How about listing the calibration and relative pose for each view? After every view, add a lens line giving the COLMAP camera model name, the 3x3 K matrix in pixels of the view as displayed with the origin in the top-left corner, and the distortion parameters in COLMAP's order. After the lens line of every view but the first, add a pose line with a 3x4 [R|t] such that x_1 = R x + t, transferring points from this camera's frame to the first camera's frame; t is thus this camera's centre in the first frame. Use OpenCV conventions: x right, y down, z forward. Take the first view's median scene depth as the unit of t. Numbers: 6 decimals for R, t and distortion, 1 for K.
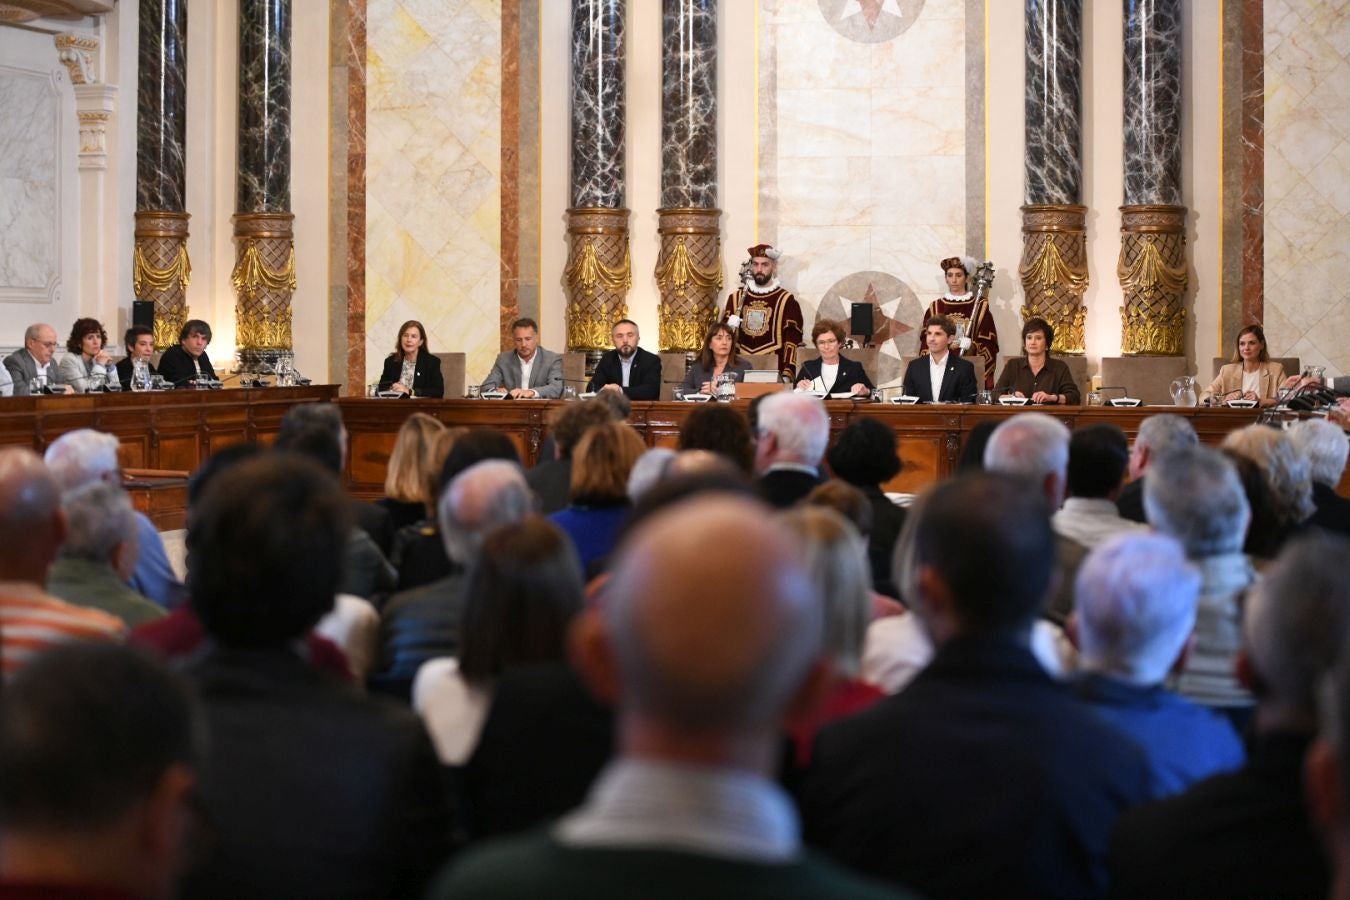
lens RADIAL K [[2817.5, 0, 675.0], [0, 2817.5, 450.0], [0, 0, 1]] dist [-0.232452, 0.341707]
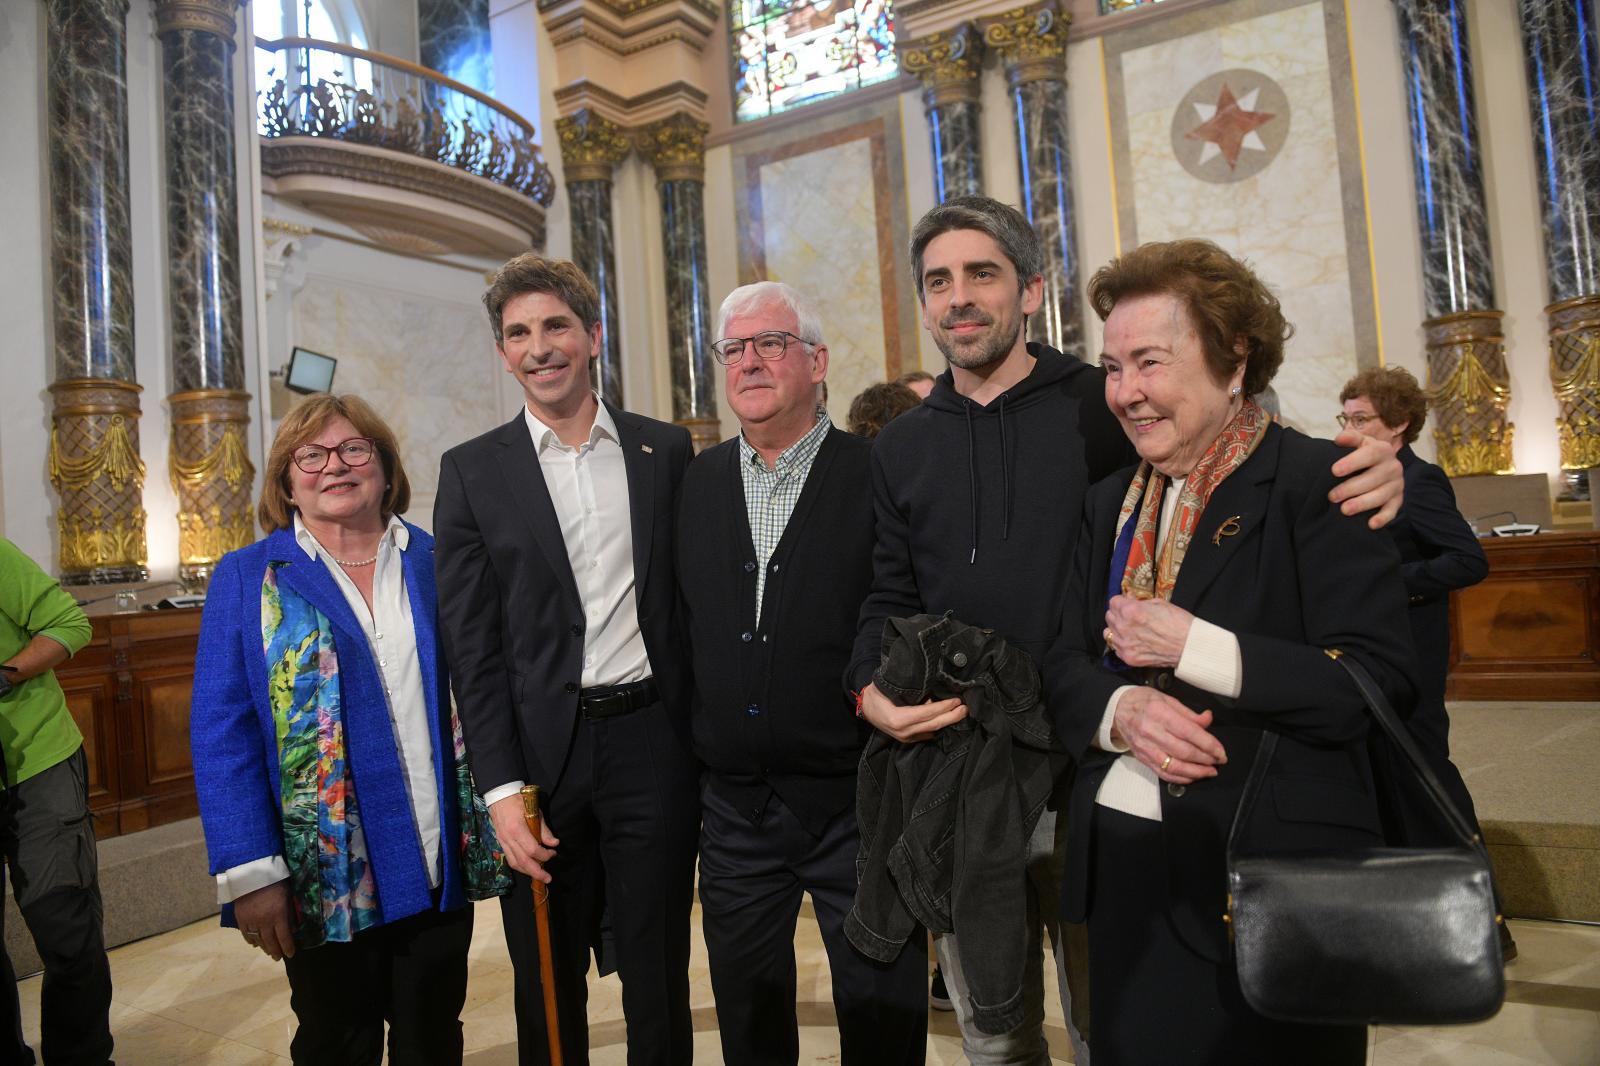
lens RADIAL K [[1077.8, 0, 806.5], [0, 1077.8, 528.4], [0, 0, 1]] dist [-0.057029, -0.003129]
pose [[0.968596, -0.070559, -0.238420, 0.004643], [0.059547, 0.996813, -0.053087, -0.012374], [0.241406, 0.037223, 0.969710, 0.597169]]
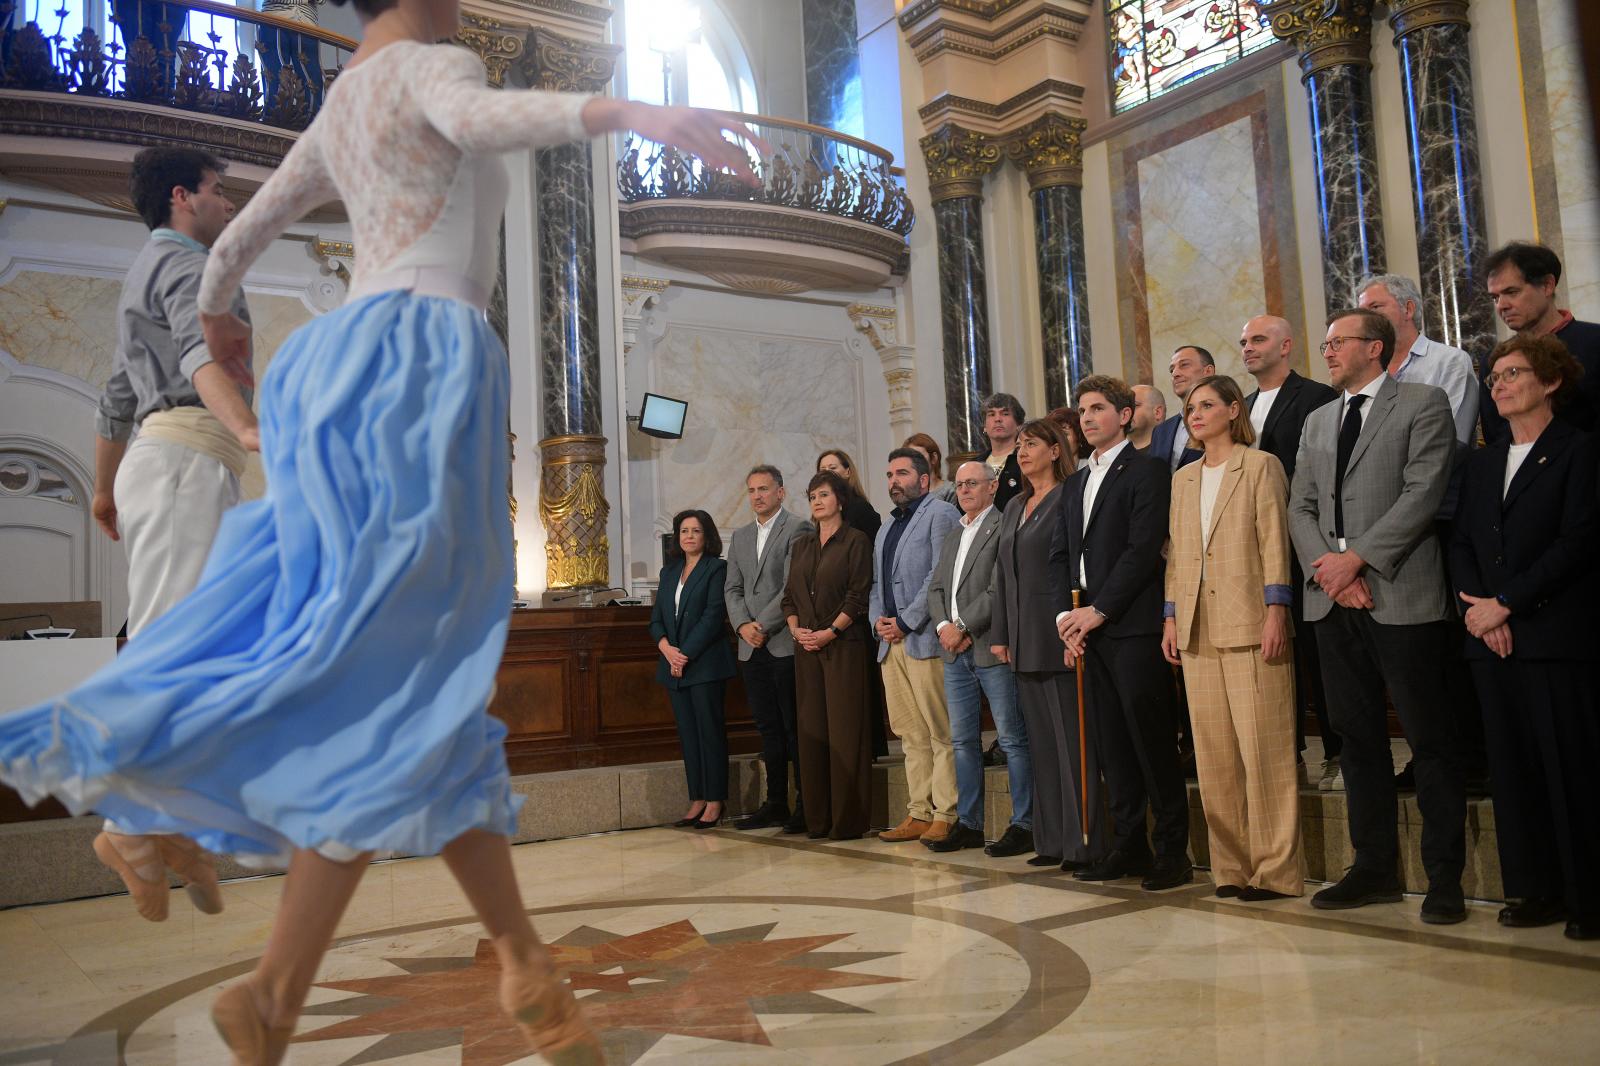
lens RADIAL K [[1399.3, 0, 800.0], [0, 1399.3, 533.0], [0, 0, 1]] dist [-0.011535, -0.001385]
pose [[0.769247, -0.094085, -0.631987, 0.114739], [0.025270, 0.992805, -0.117042, 0.009121], [0.638452, 0.074064, 0.766090, 0.547679]]
